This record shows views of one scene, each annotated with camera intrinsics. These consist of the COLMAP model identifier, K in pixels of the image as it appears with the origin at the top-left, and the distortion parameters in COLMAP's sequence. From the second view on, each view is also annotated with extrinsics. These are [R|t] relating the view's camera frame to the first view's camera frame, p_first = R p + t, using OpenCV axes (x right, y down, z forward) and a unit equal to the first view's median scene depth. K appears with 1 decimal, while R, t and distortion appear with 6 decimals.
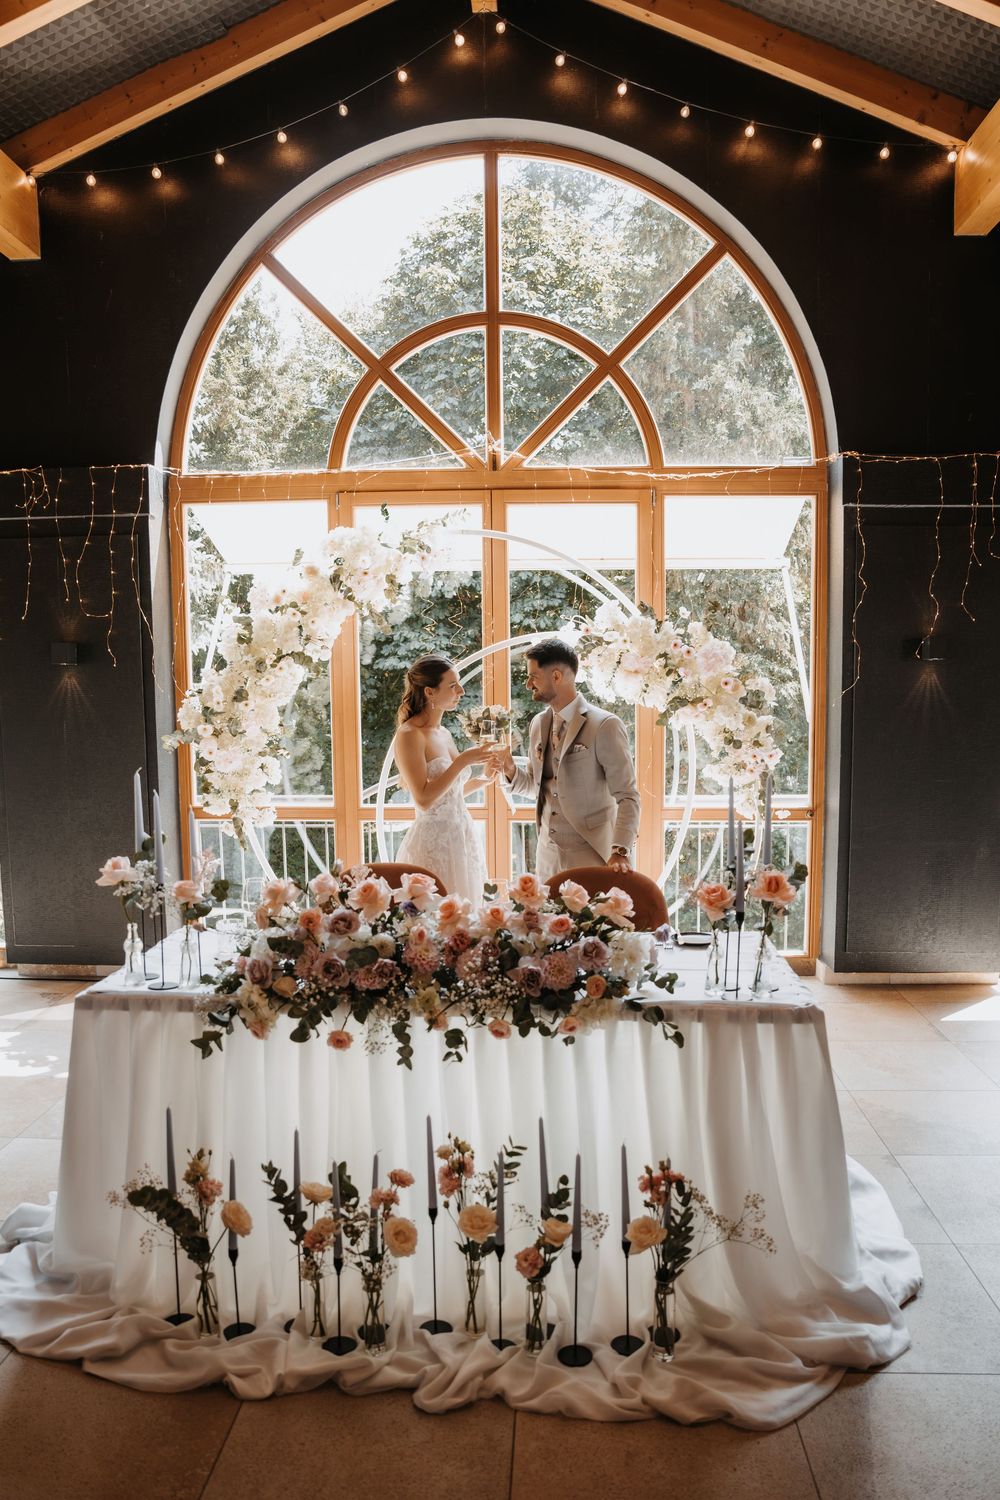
lens RADIAL K [[1044.9, 0, 507.0], [0, 1044.9, 771.4], [0, 0, 1]] dist [-0.094122, 0.002458]
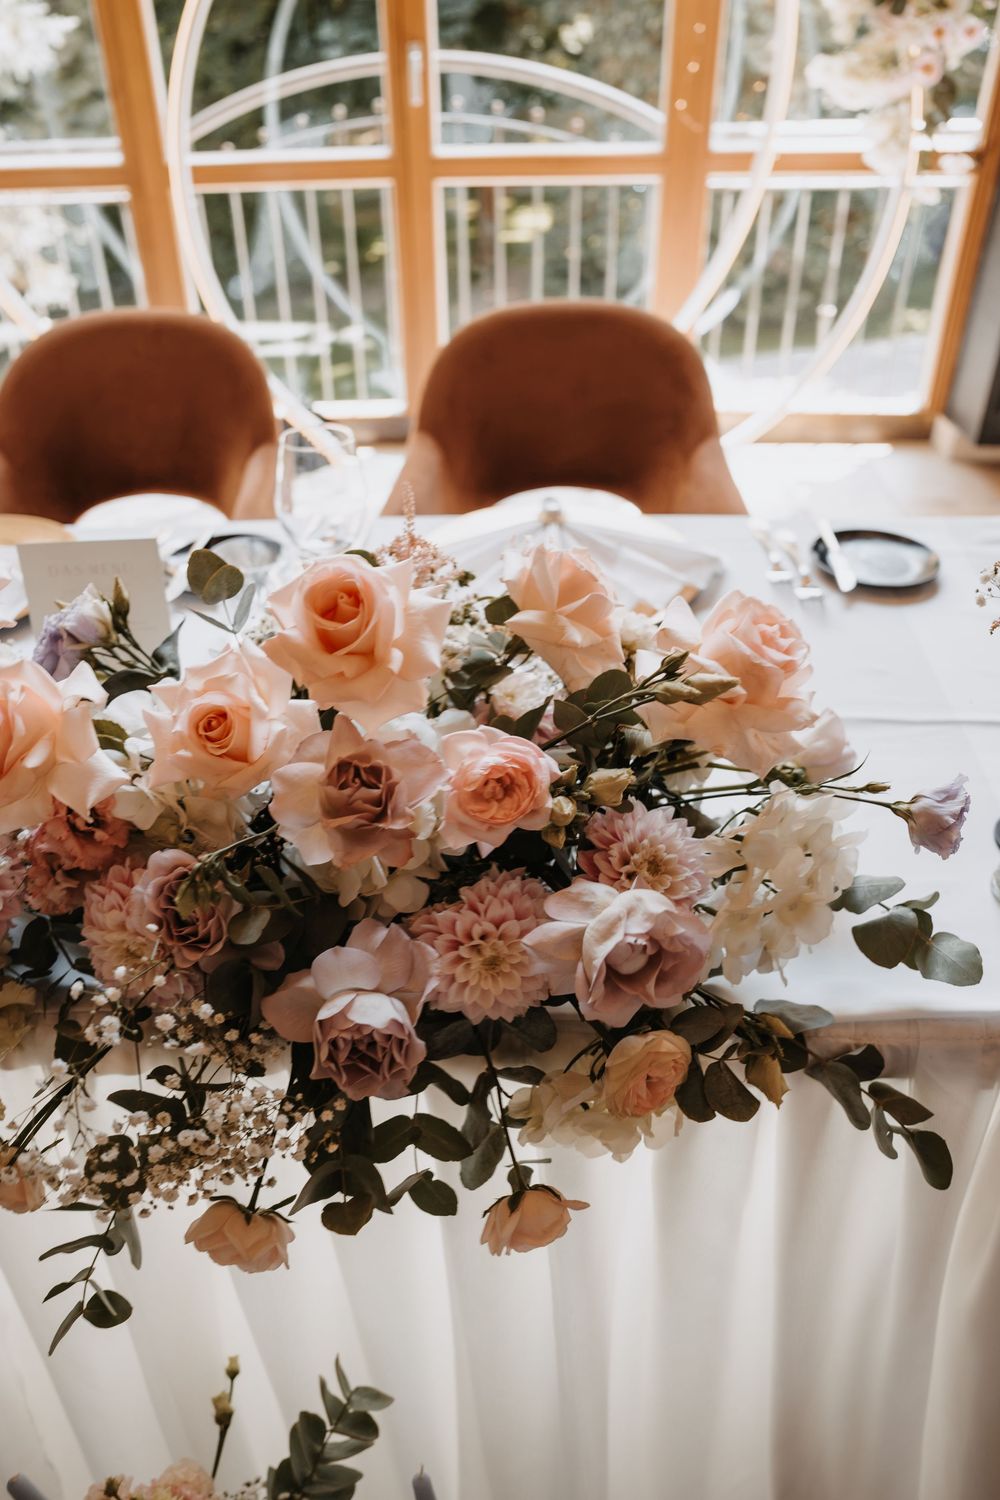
lens RADIAL K [[1113.4, 0, 426.3], [0, 1113.4, 751.3], [0, 0, 1]] dist [-0.056435, 0.000232]
pose [[0.998977, -0.007958, -0.044516, 0.042726], [0.029731, 0.857317, 0.513930, 0.014719], [0.034075, -0.514728, 0.856676, 0.731030]]
